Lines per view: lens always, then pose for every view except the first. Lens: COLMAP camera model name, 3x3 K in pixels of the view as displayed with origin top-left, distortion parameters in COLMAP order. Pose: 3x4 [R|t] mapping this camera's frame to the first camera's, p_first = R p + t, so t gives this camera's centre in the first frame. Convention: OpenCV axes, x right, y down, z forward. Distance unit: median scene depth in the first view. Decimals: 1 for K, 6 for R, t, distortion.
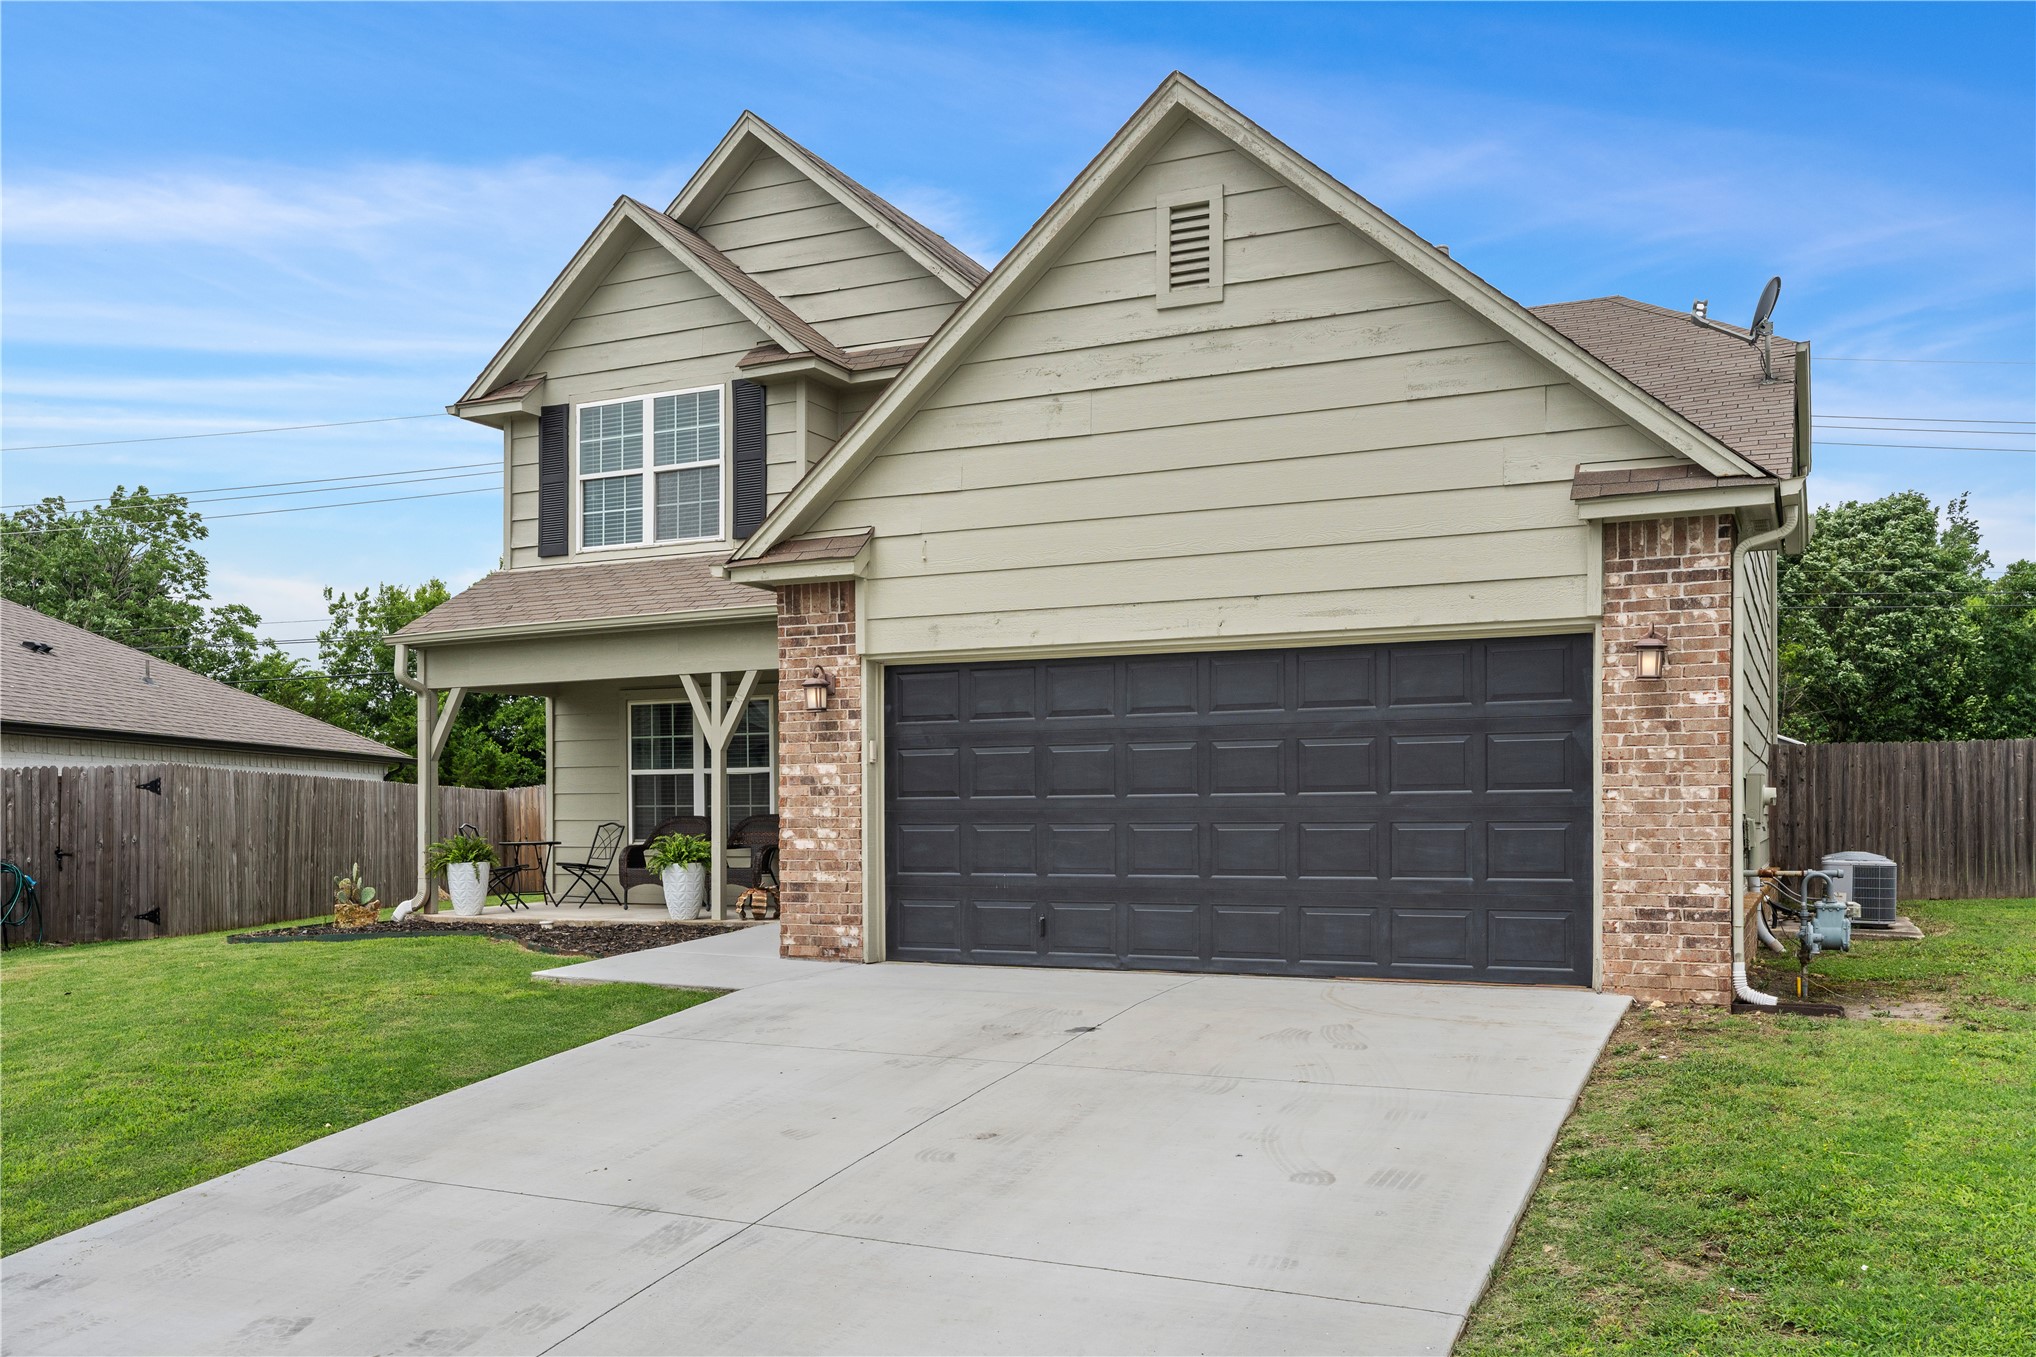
lens RADIAL K [[1635.0, 0, 1051.3], [0, 1635.0, 804.9], [0, 0, 1]] dist [-0.003736, -0.000140]
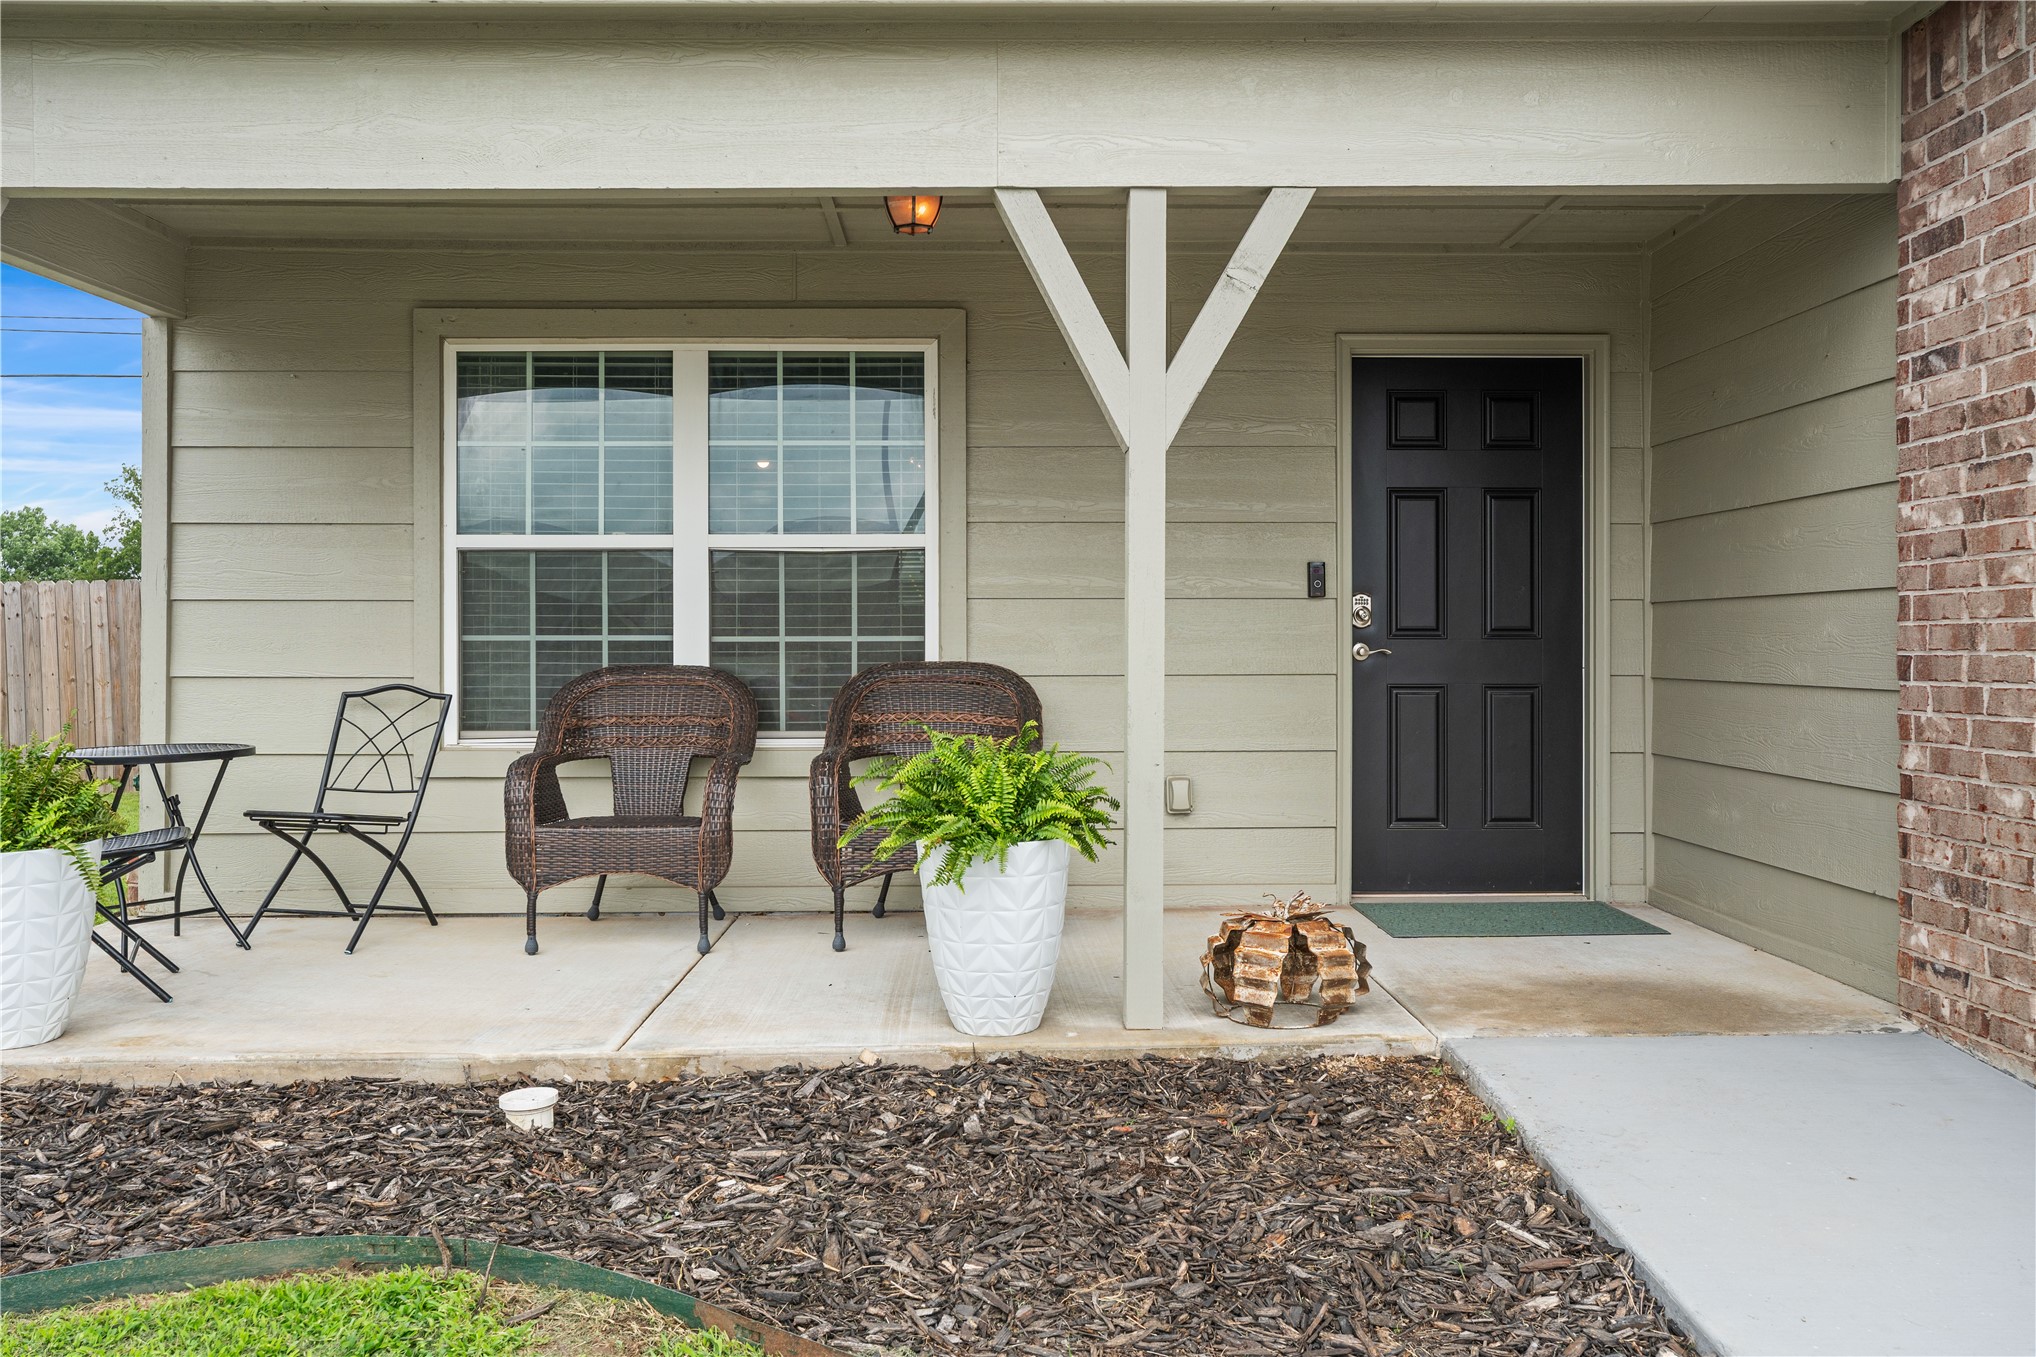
lens RADIAL K [[1635.0, 0, 1045.1], [0, 1635.0, 619.9], [0, 0, 1]] dist [-0.003736, -0.000140]
pose [[0.898557, 0.011079, 0.438718, -0.473301], [-0.005883, 0.999896, -0.013202, 0.001206], [-0.438818, 0.009282, 0.898528, 1.001414]]
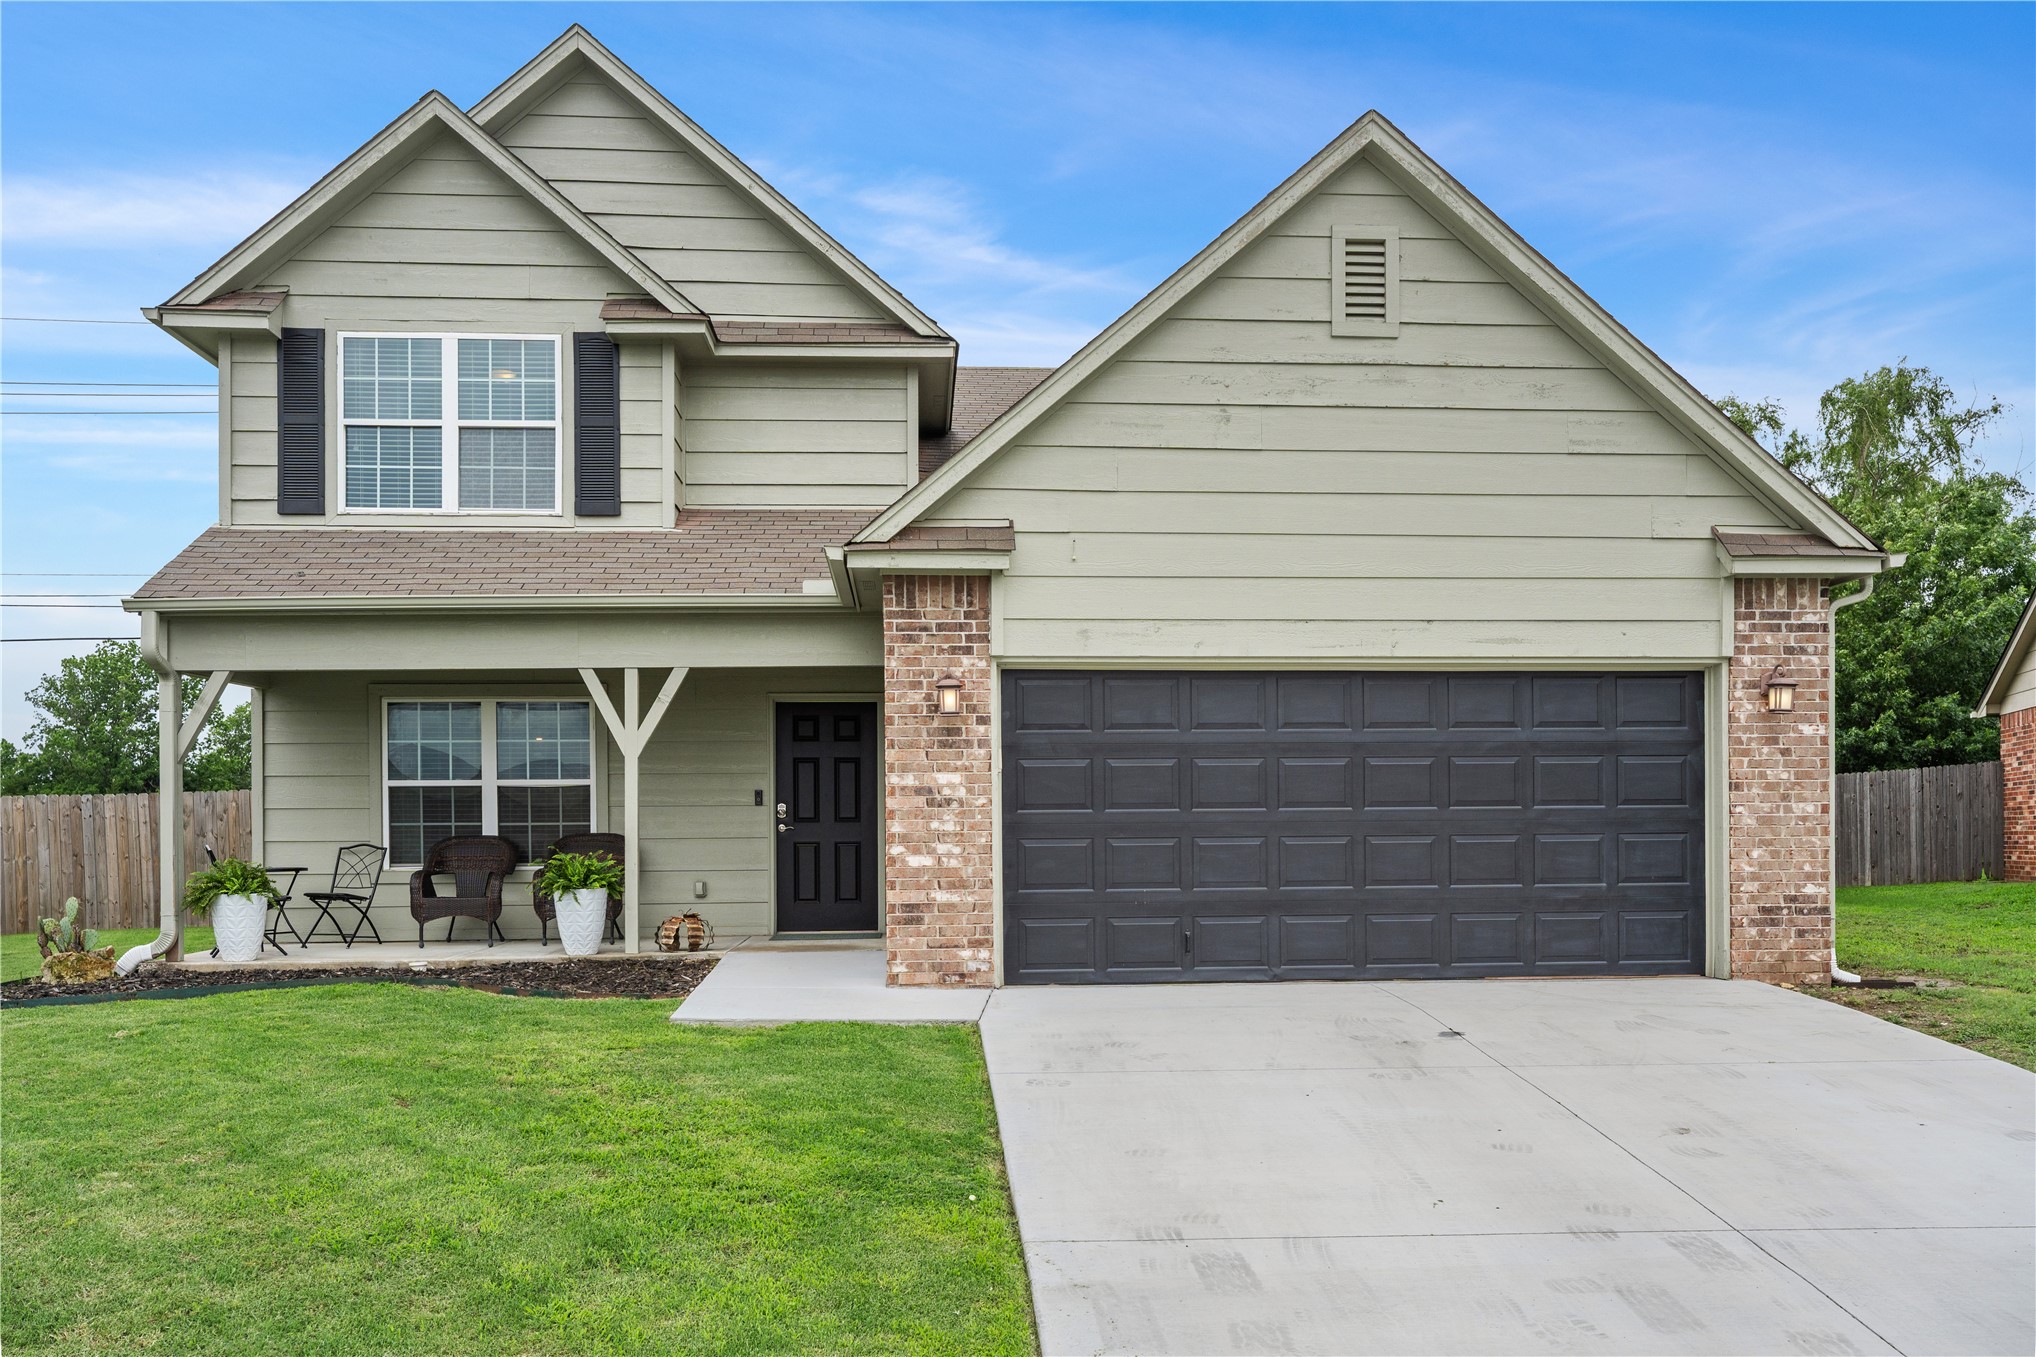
lens RADIAL K [[1613.2, 0, 1024.6], [0, 1613.2, 822.9], [0, 0, 1]] dist [-0.003448, 0.014718]
pose [[0.877576, 0.004179, 0.479420, -0.582657], [0.000257, 0.999958, -0.009187, 0.012241], [-0.479438, 0.008185, 0.877538, 0.202711]]
